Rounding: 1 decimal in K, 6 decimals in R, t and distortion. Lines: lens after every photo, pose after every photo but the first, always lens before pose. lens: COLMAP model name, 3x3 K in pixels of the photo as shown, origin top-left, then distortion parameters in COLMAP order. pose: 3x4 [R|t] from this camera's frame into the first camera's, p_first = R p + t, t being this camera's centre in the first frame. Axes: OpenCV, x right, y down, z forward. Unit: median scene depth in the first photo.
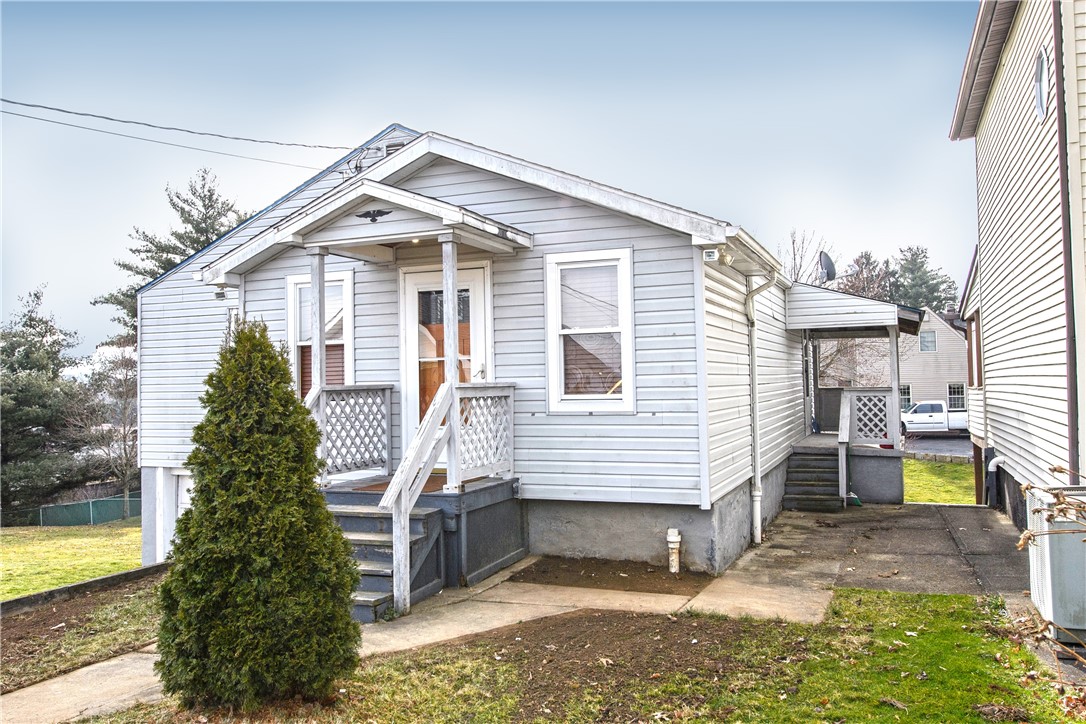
lens RADIAL K [[883.5, 0, 542.6], [0, 883.5, 356.7], [0, 0, 1]] dist [-0.005762, 0.000558]
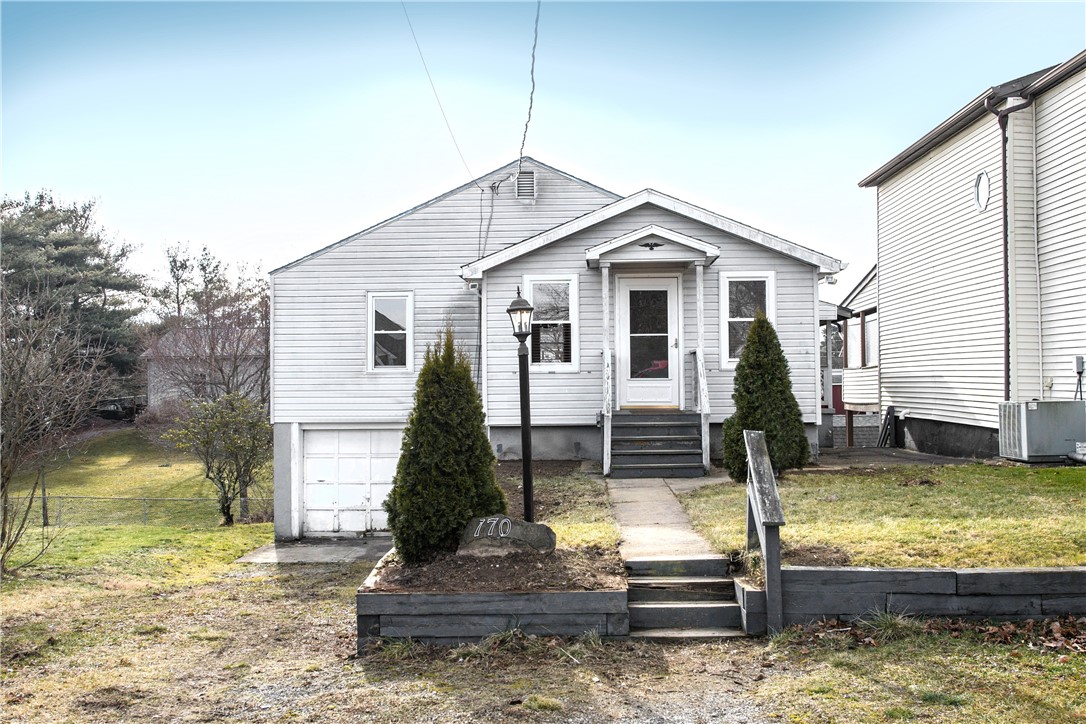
lens RADIAL K [[1113.4, 0, 543.3], [0, 1113.4, 365.4], [0, 0, 1]] dist [0.003073, 0.000000]
pose [[0.943484, 0.013871, 0.331128, -0.974309], [-0.019053, 0.999741, 0.012409, 0.036664], [-0.330870, -0.018017, 0.943504, -0.815069]]
